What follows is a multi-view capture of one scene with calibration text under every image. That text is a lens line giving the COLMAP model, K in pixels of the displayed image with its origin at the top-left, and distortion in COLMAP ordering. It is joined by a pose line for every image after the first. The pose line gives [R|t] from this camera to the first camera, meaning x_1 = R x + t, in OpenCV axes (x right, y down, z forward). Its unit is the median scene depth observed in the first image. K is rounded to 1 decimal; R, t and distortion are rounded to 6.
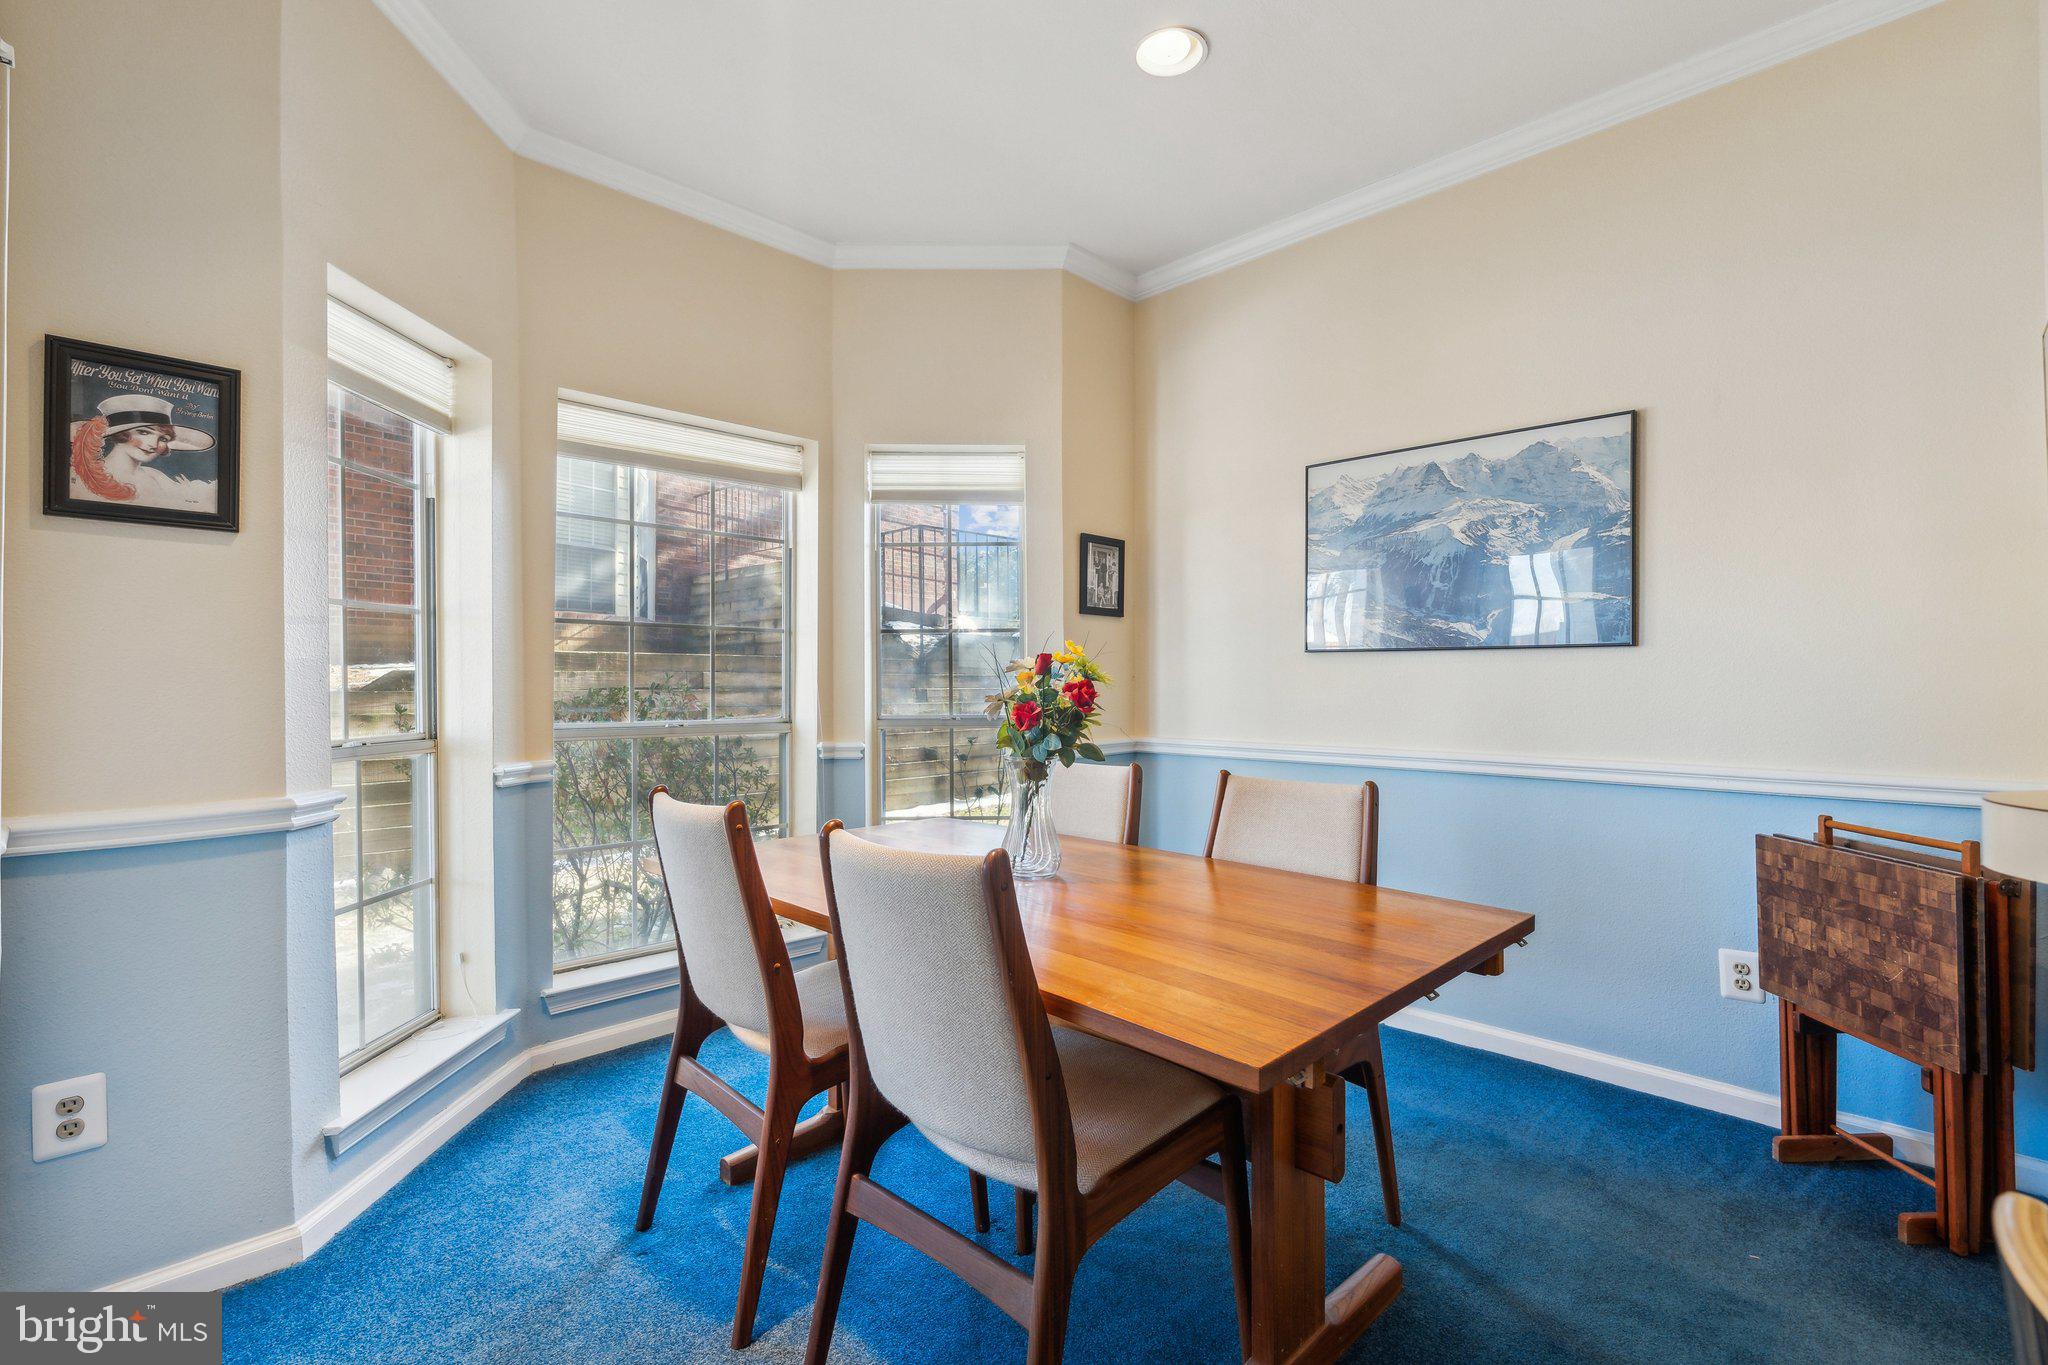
lens RADIAL K [[911.2, 0, 1024.0], [0, 911.2, 682.5], [0, 0, 1]] dist [-0.000425, 0.000357]
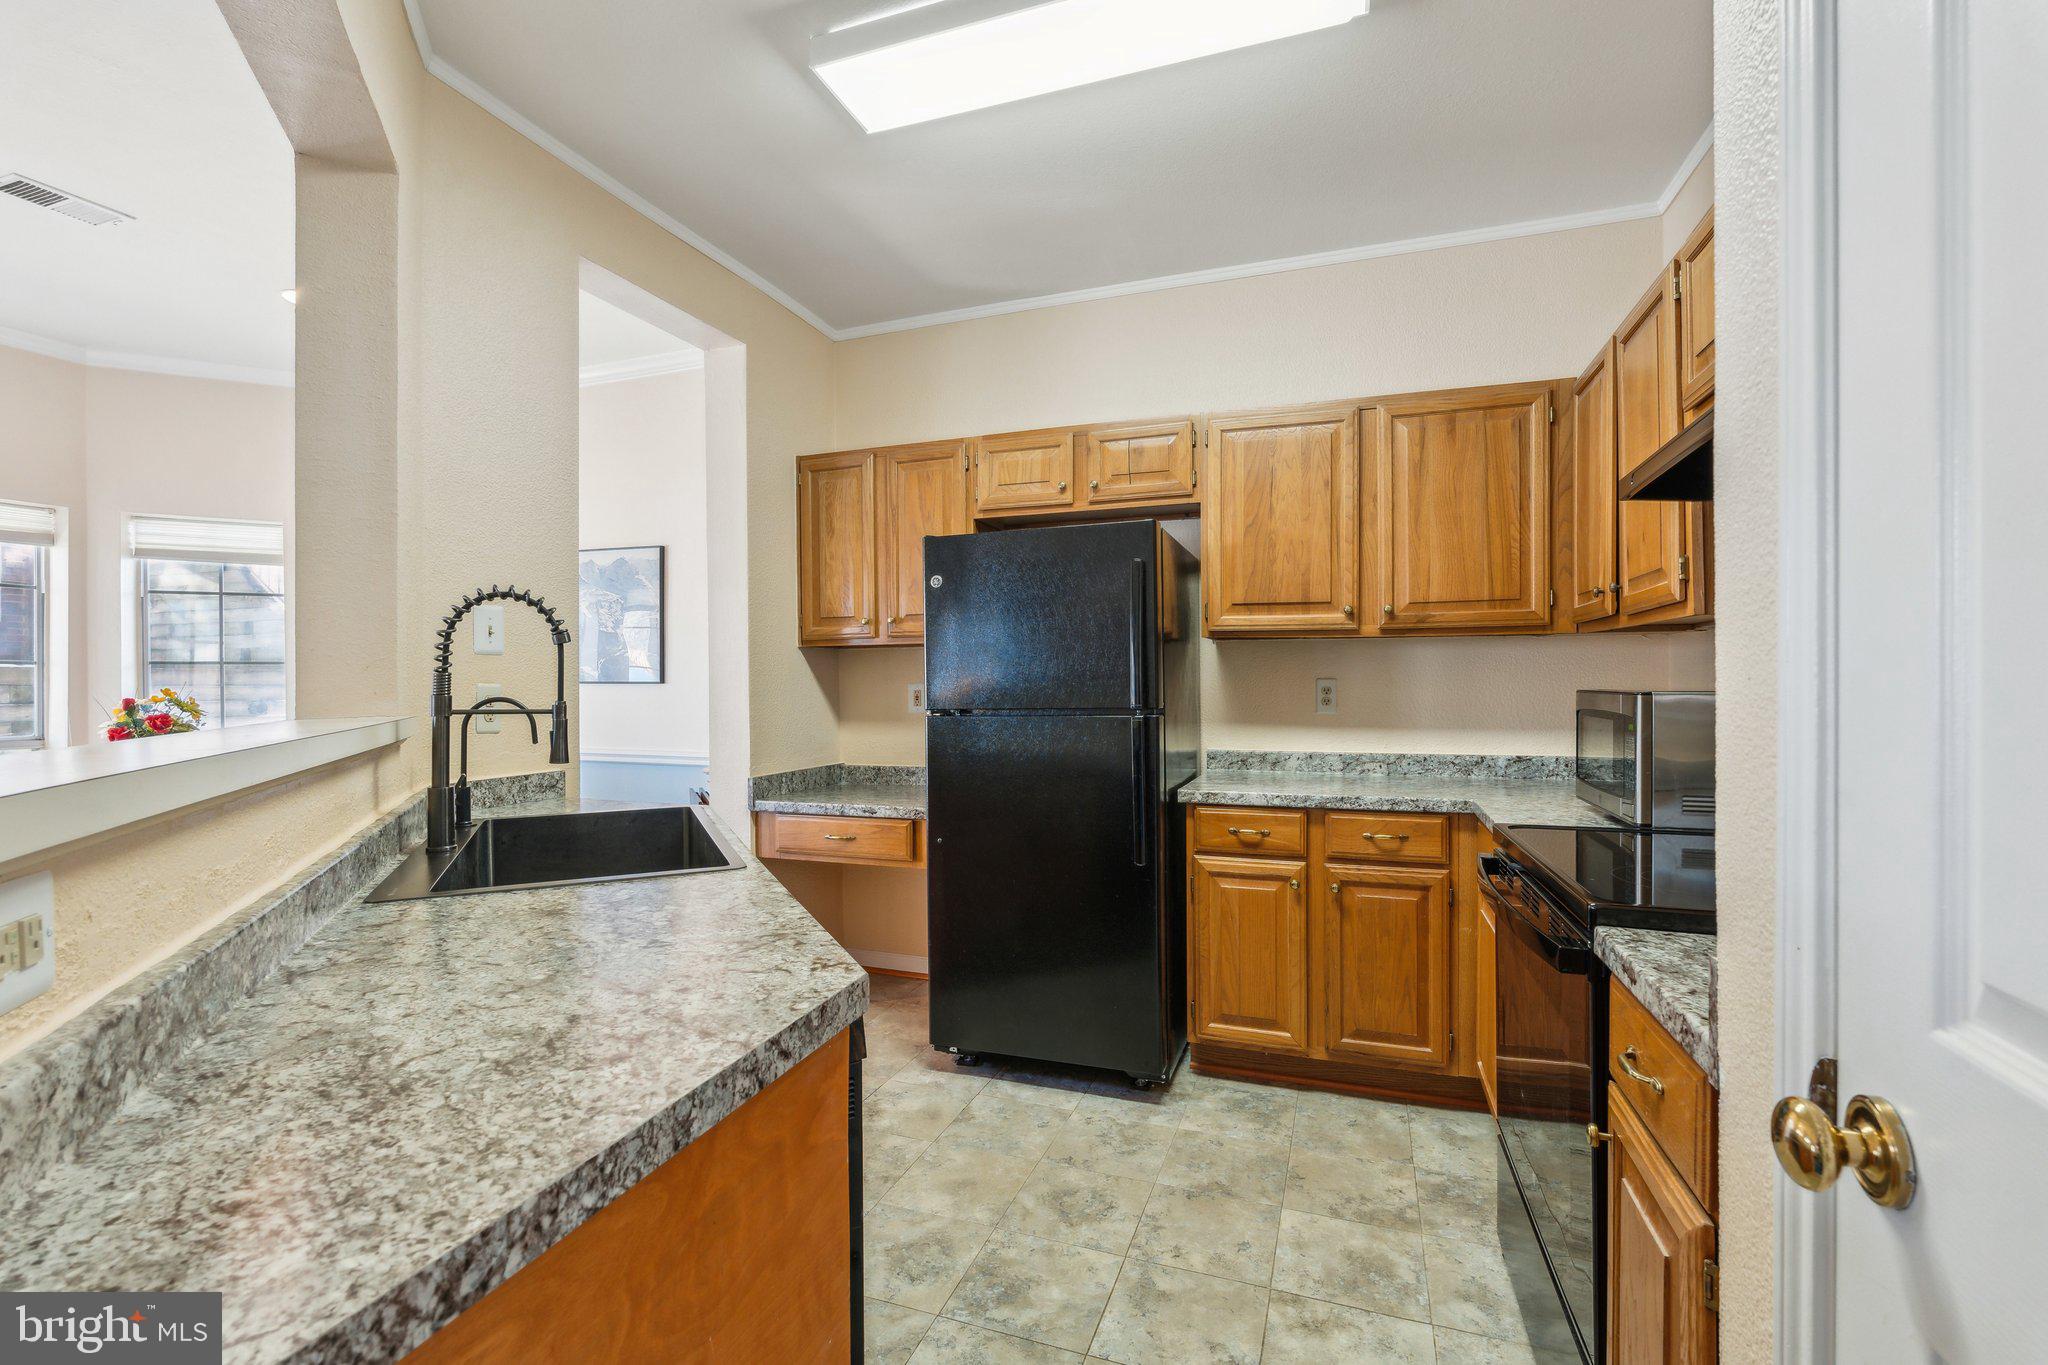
lens RADIAL K [[911.2, 0, 1024.0], [0, 911.2, 682.5], [0, 0, 1]] dist [-0.000425, 0.000357]
pose [[0.910845, -0.003761, 0.412732, 0.423203], [0.003226, 0.999993, 0.001994, -0.030213], [-0.412736, -0.000485, 0.910850, -0.615388]]
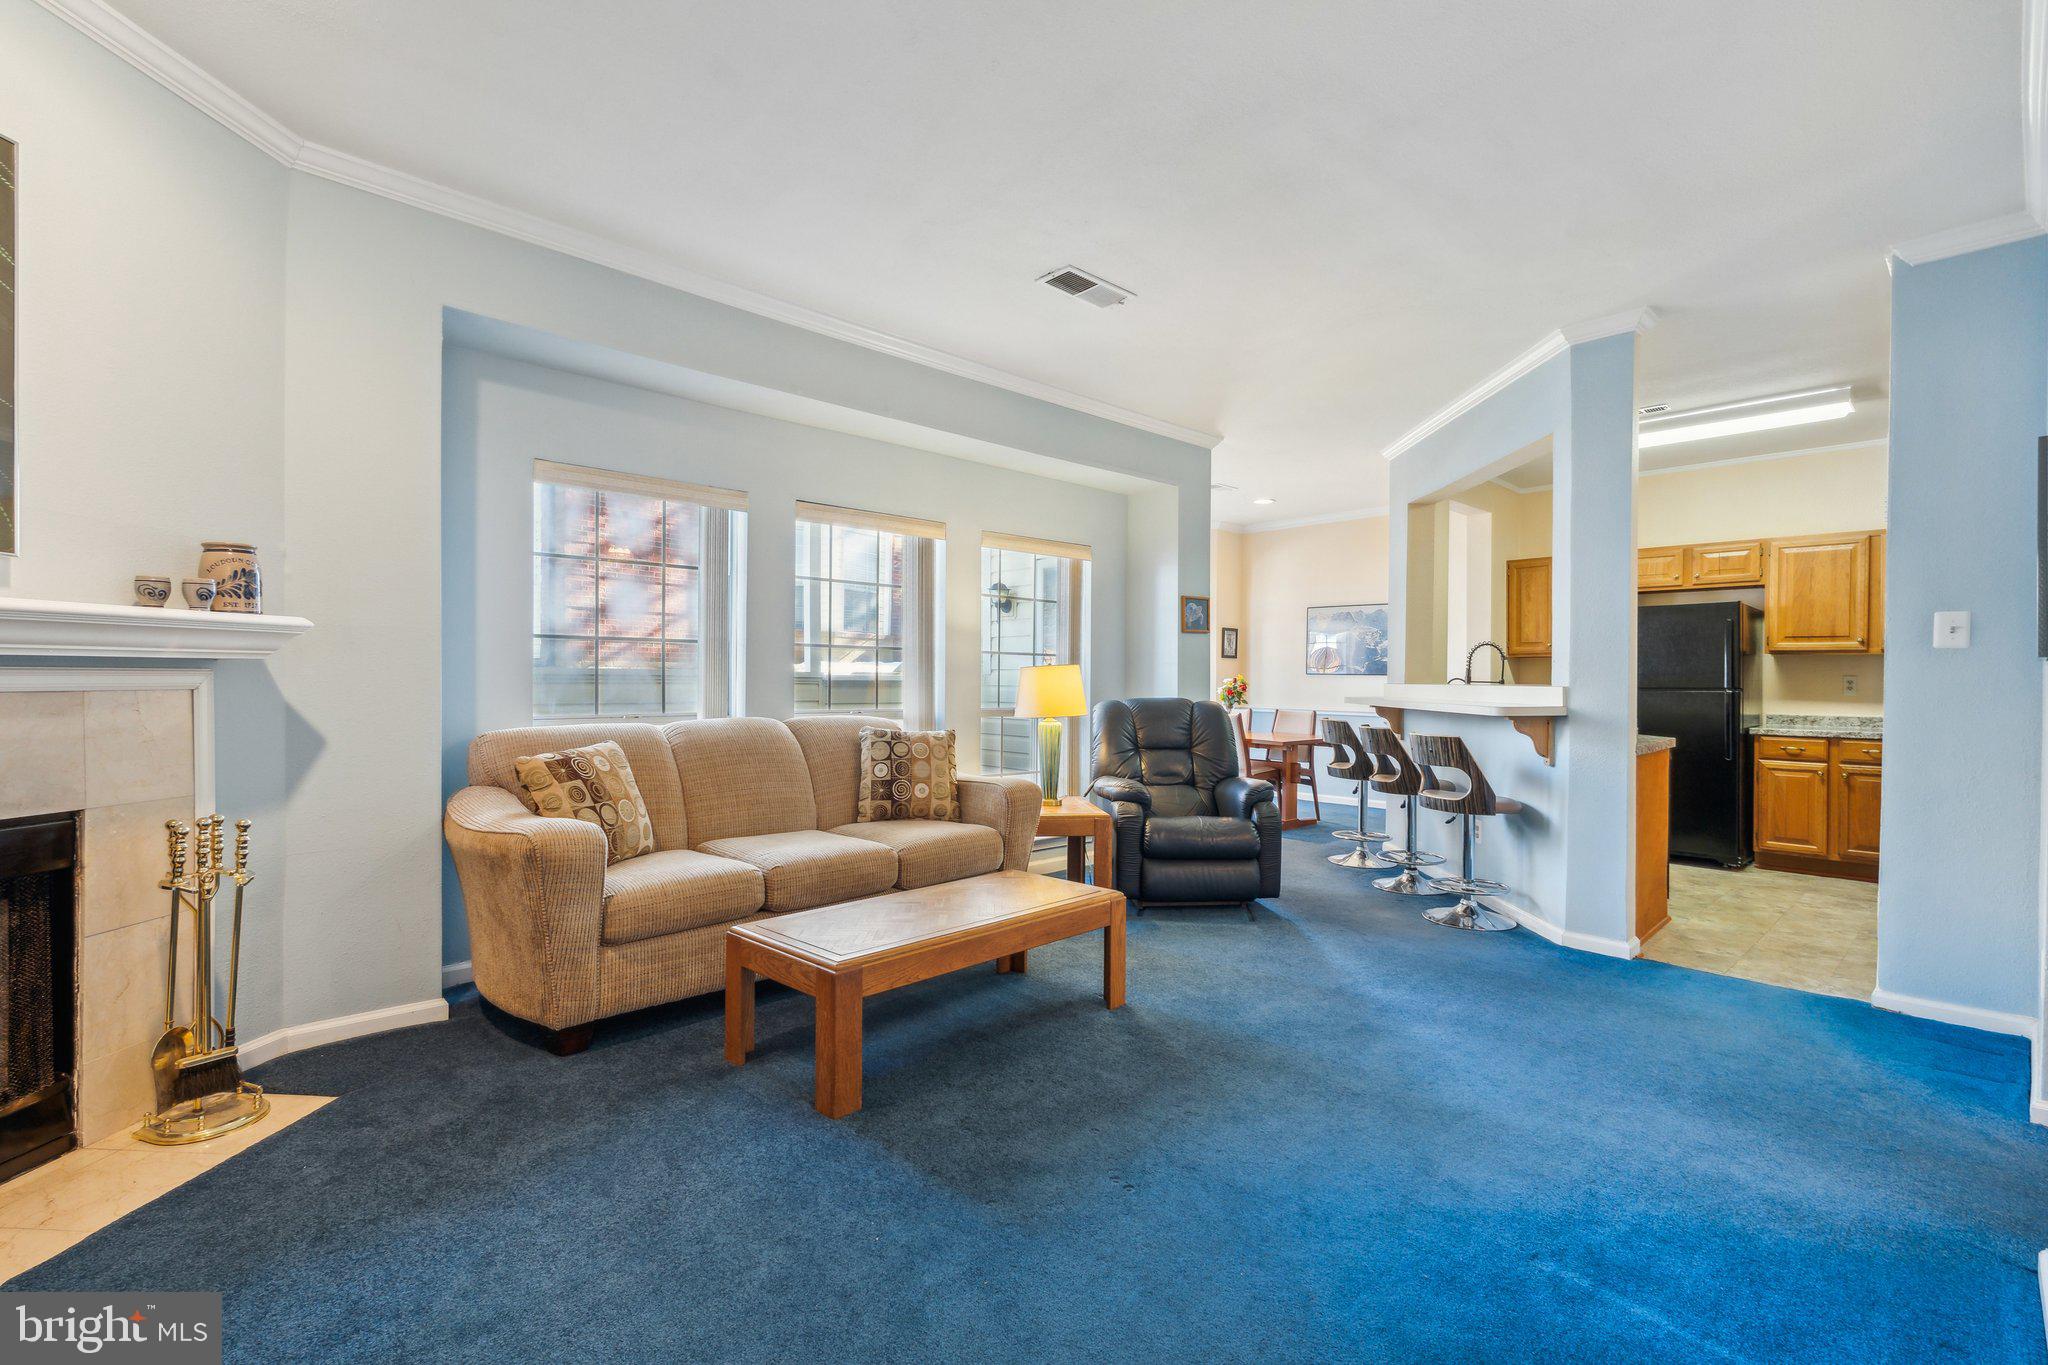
lens RADIAL K [[911.2, 0, 1024.0], [0, 911.2, 682.5], [0, 0, 1]] dist [-0.000425, 0.000357]
pose [[0.998688, 0.011834, -0.049818, -0.384719], [-0.011661, 0.999925, 0.003757, -0.007160], [0.049858, -0.003171, 0.998751, -1.695325]]
